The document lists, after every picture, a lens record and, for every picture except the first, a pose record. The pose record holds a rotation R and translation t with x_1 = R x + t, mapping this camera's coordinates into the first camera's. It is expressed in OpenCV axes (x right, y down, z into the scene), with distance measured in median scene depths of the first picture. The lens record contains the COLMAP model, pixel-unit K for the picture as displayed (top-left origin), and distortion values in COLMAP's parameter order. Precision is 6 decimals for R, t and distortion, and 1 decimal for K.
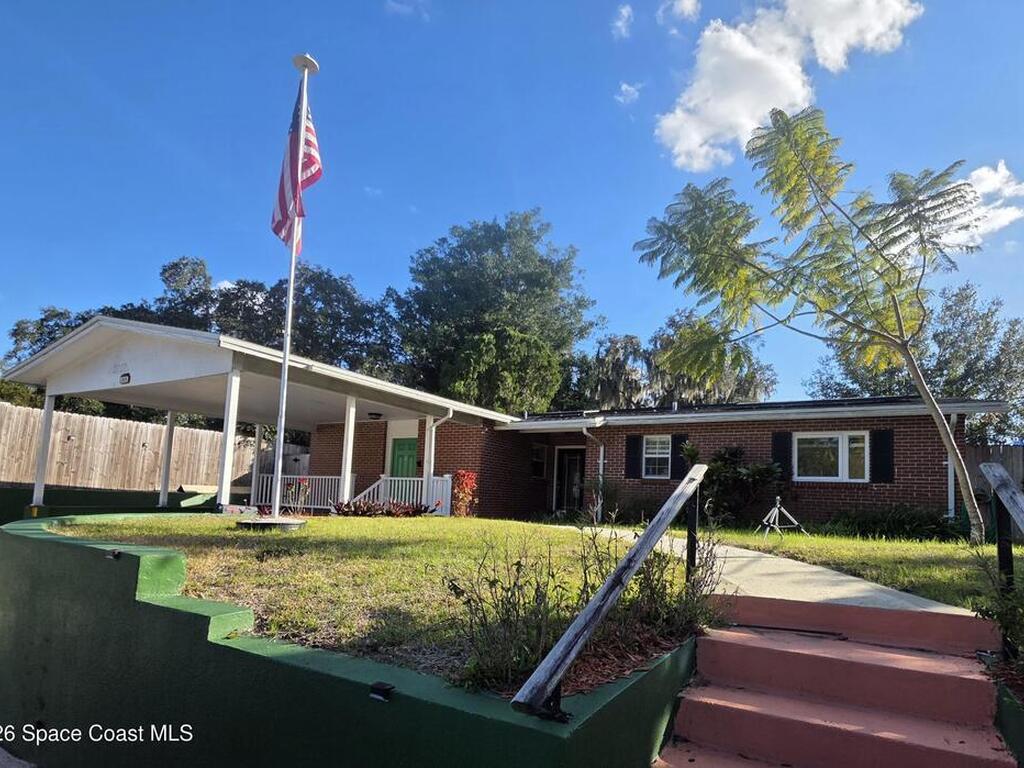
lens RADIAL K [[540.7, 0, 512.0], [0, 540.7, 382.6], [0, 0, 1]] dist [0.003122, 0.000298]
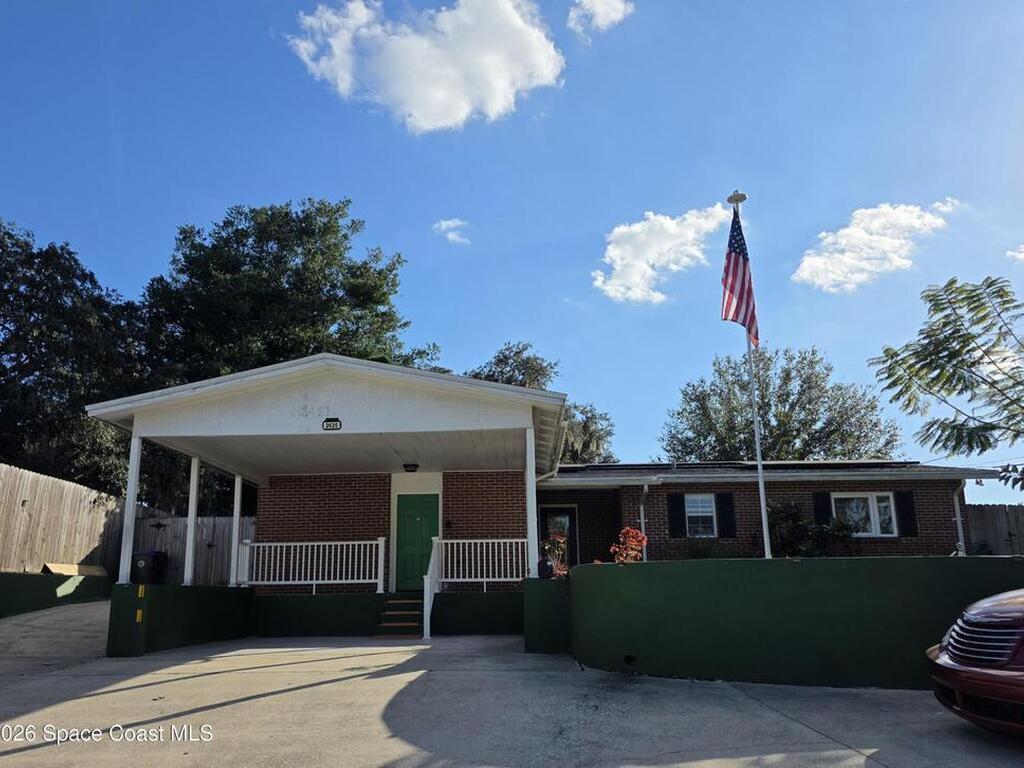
lens RADIAL K [[688.2, 0, 511.3], [0, 688.2, 385.7], [0, 0, 1]] dist [0.017961, 0.000432]
pose [[0.920512, 0.065347, 0.385212, -0.558645], [-0.045363, 0.997122, -0.060750, -0.009059], [-0.388073, 0.038446, 0.920826, -0.049269]]
